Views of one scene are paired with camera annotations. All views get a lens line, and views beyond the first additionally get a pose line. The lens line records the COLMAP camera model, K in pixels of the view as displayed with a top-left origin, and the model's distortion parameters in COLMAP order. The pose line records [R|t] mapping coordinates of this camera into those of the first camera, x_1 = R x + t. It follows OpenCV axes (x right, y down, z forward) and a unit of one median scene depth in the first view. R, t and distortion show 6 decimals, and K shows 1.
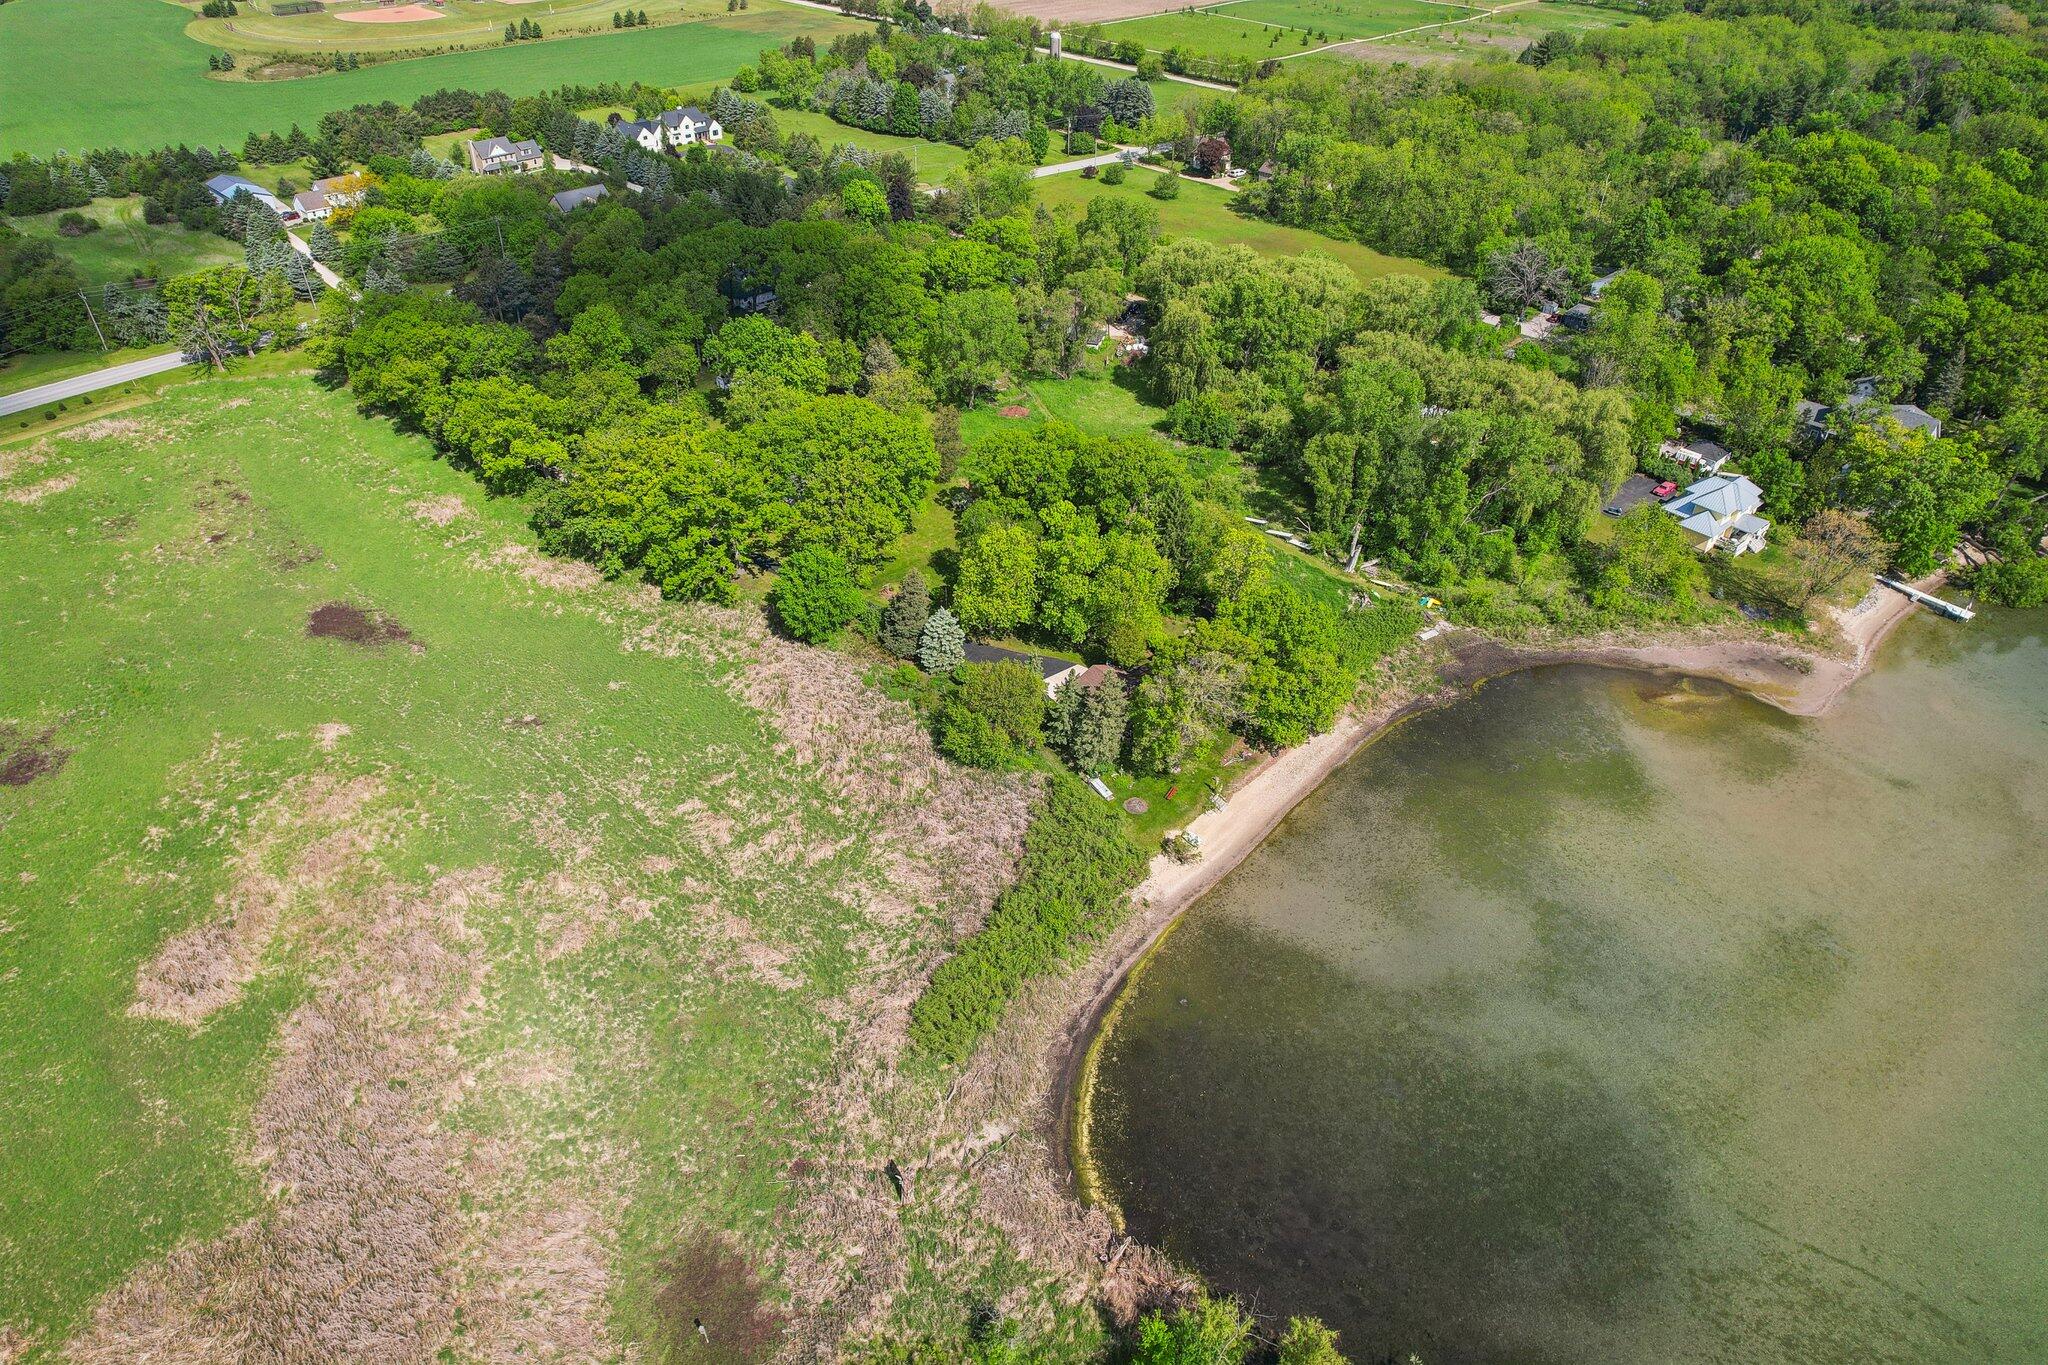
lens RADIAL K [[1308.7, 0, 1021.7], [0, 1308.7, 685.0], [0, 0, 1]] dist [-0.075871, 0.064236]
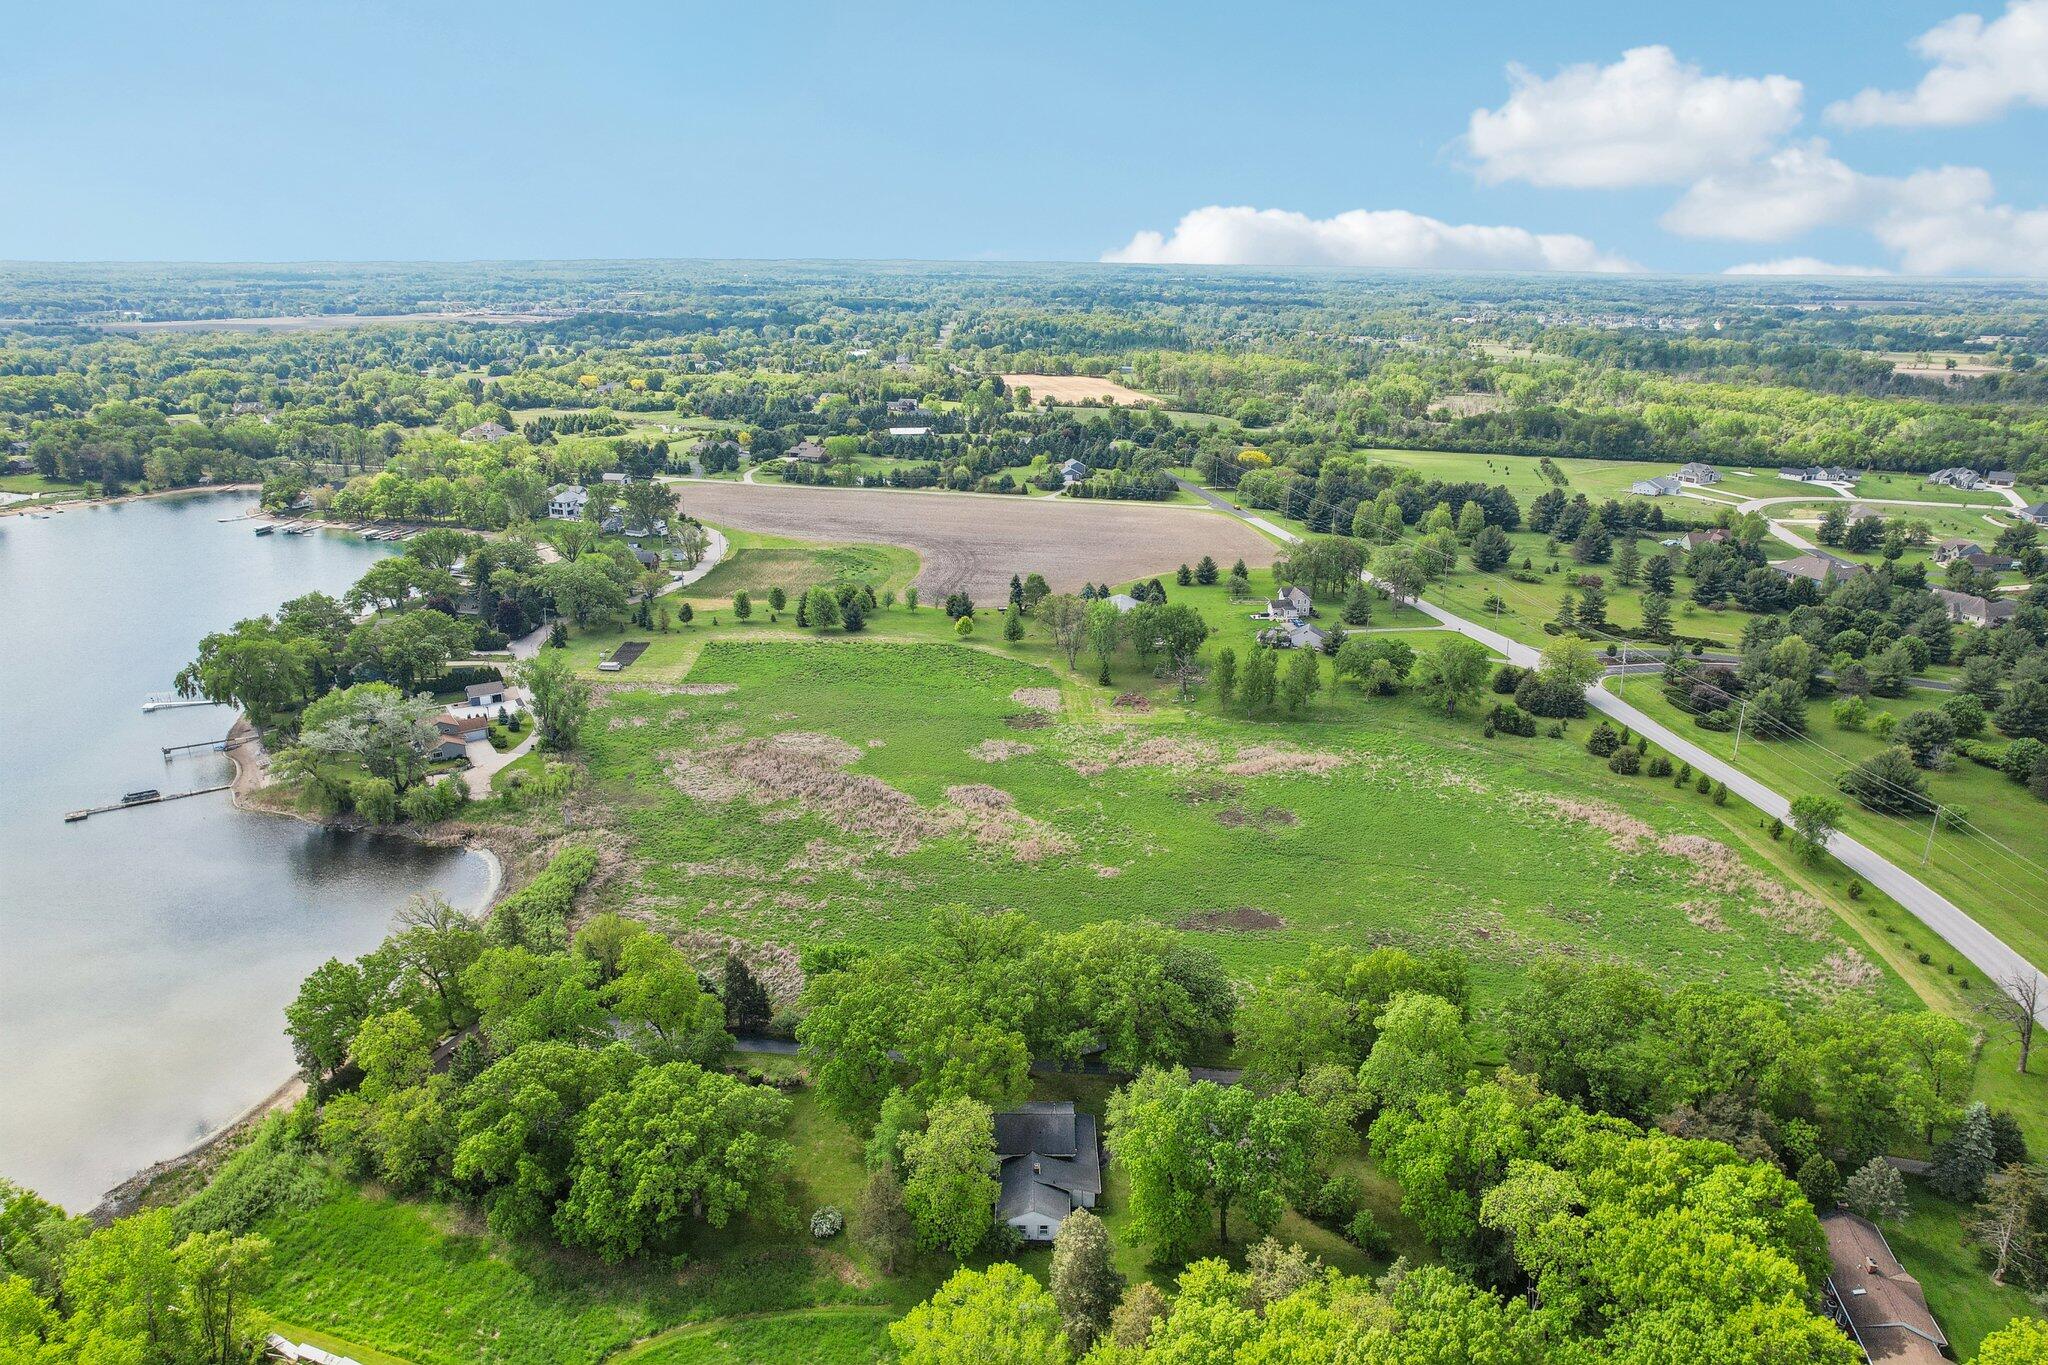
lens RADIAL K [[1308.7, 0, 1028.2], [0, 1308.7, 689.5], [0, 0, 1]] dist [-0.075871, 0.064236]
pose [[-0.853546, 0.147329, -0.499753, 0.166483], [-0.322160, 0.604605, 0.728469, -0.851935], [0.409477, 0.782782, -0.468595, 1.158227]]
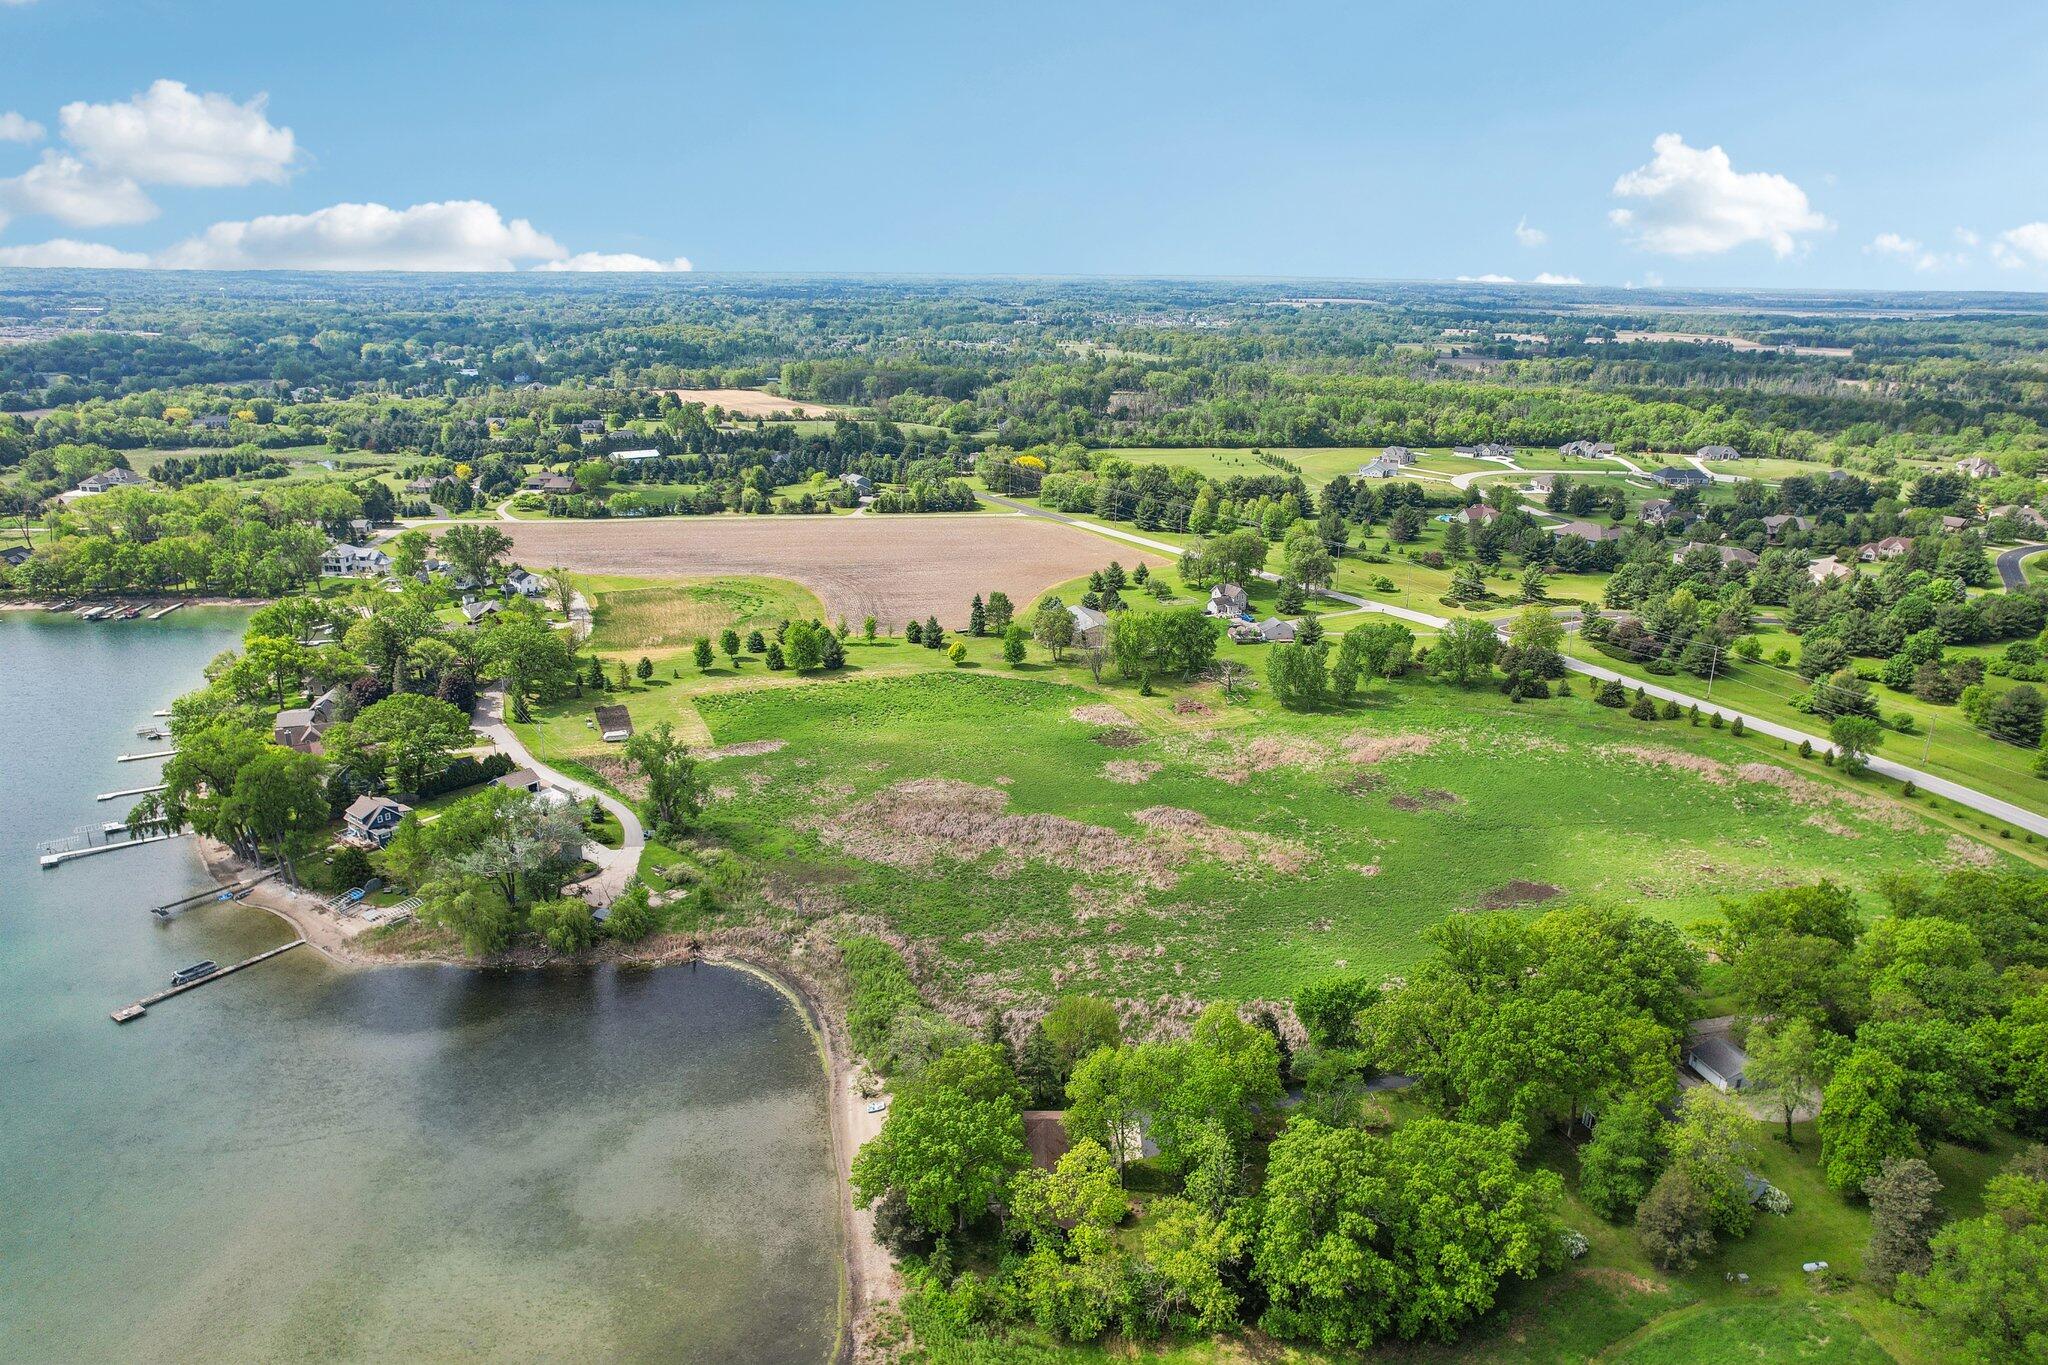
lens RADIAL K [[1308.7, 0, 1026.7], [0, 1308.7, 699.1], [0, 0, 1]] dist [-0.075871, 0.064236]
pose [[-0.615662, 0.232105, -0.753052, 0.580894], [-0.479029, 0.648555, 0.591530, -0.597654], [0.625693, 0.724916, -0.288106, 0.819631]]
